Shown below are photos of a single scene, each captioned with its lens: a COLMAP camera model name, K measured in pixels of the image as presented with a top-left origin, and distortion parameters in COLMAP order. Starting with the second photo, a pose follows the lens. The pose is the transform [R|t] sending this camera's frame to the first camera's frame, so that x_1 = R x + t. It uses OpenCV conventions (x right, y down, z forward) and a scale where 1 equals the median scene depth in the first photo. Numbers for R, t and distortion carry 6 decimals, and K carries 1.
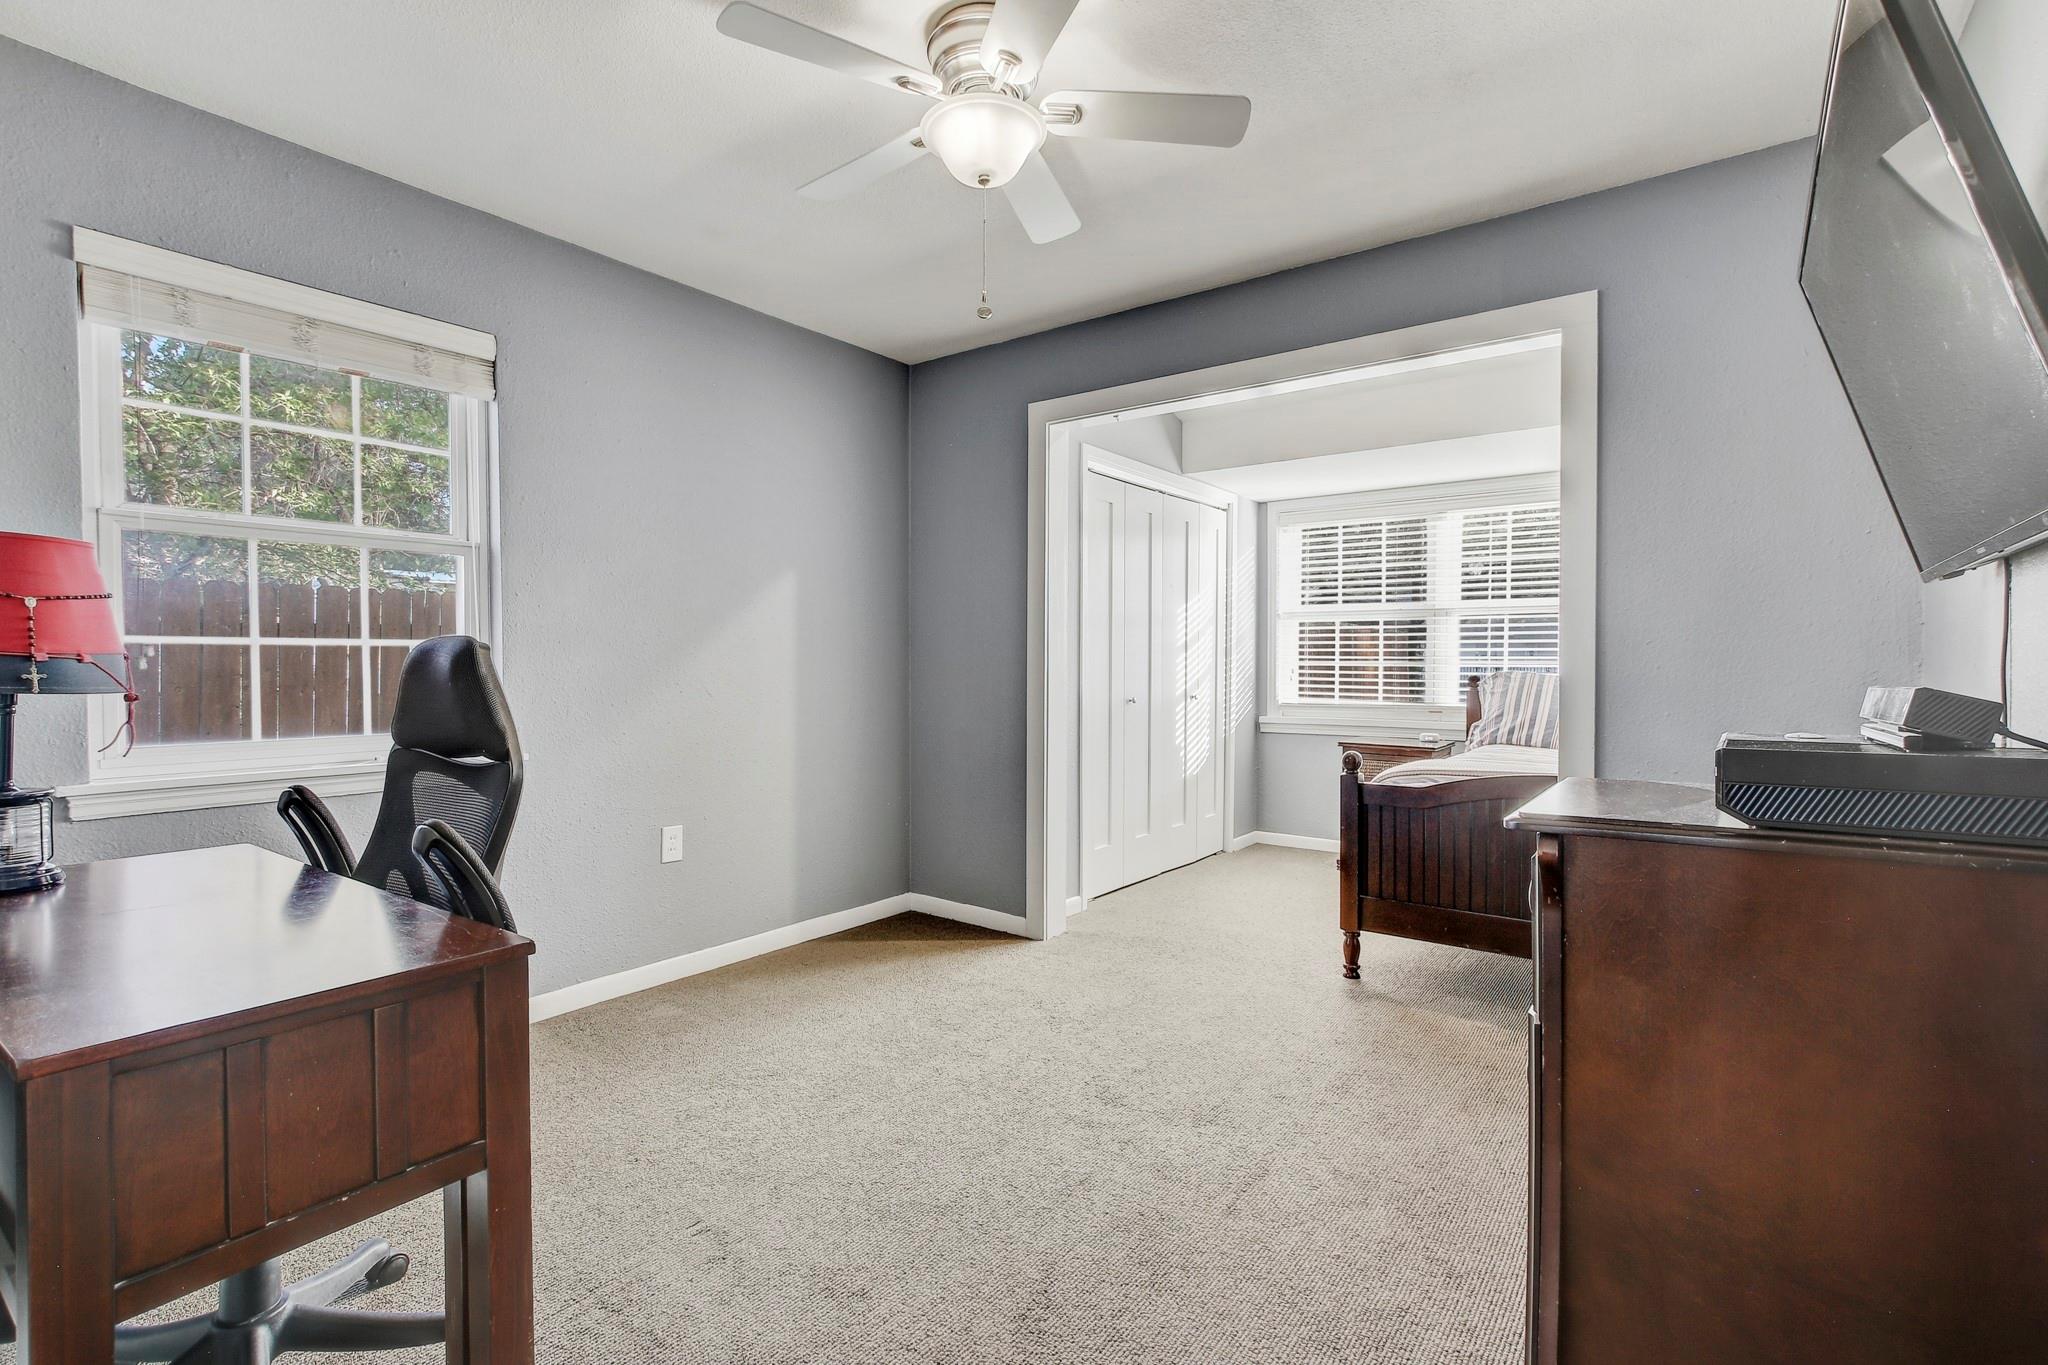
lens RADIAL K [[936.9, 0, 1023.8], [0, 936.9, 678.5], [0, 0, 1]] dist [-0.015771, 0.006156]
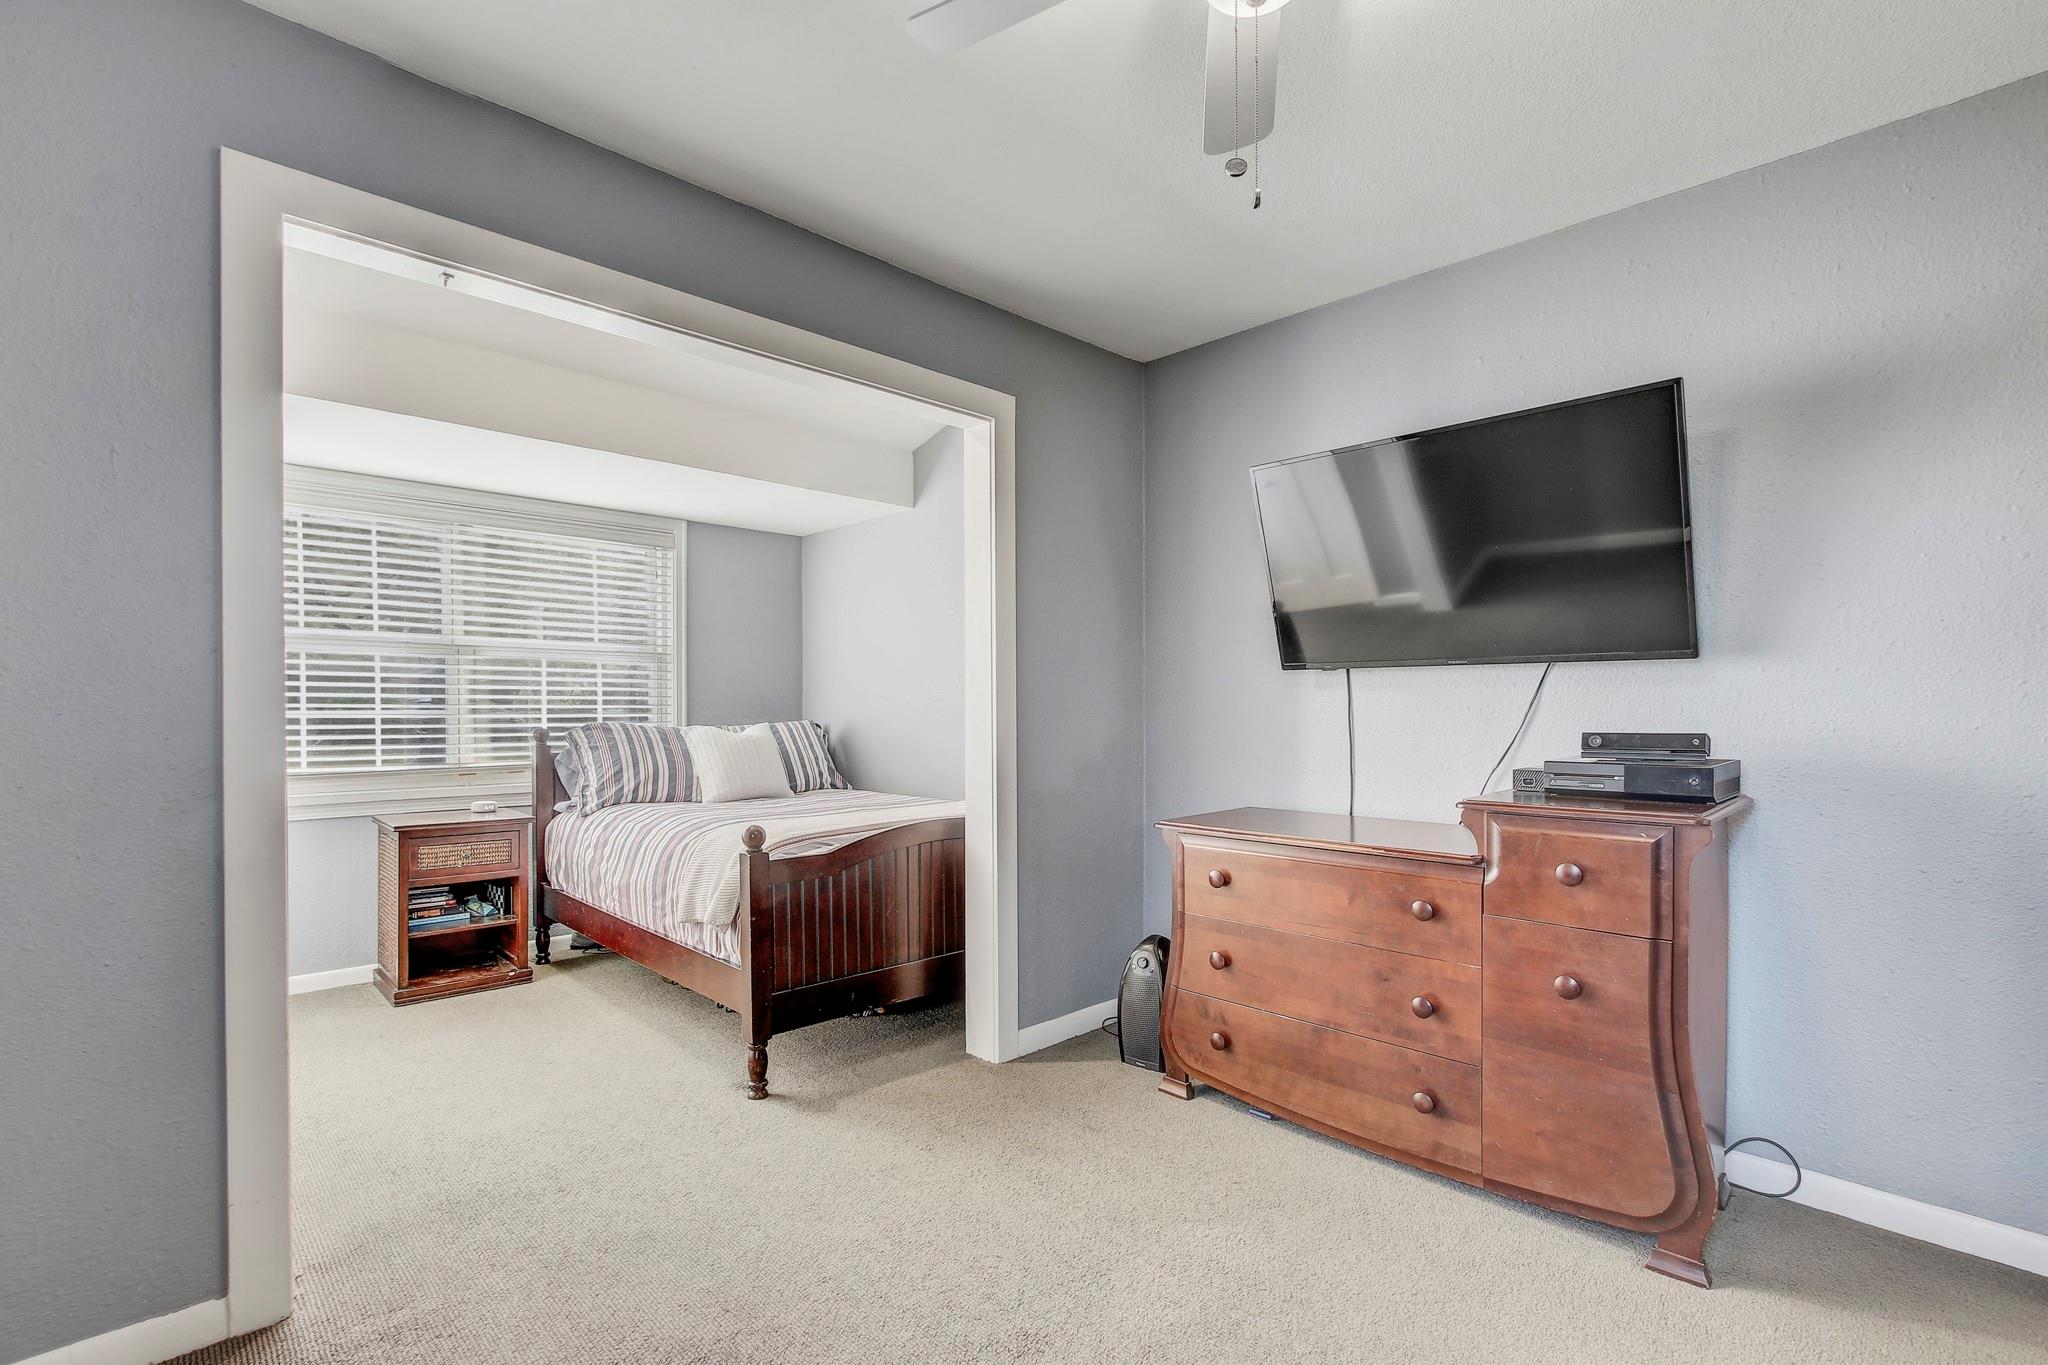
lens RADIAL K [[936.9, 0, 1021.6], [0, 936.9, 702.4], [0, 0, 1]] dist [-0.015771, 0.006156]
pose [[0.168765, 0.008438, 0.985620, -0.273330], [0.014213, 0.999839, -0.010994, -0.010770], [-0.985554, 0.015865, 0.168618, 0.405682]]
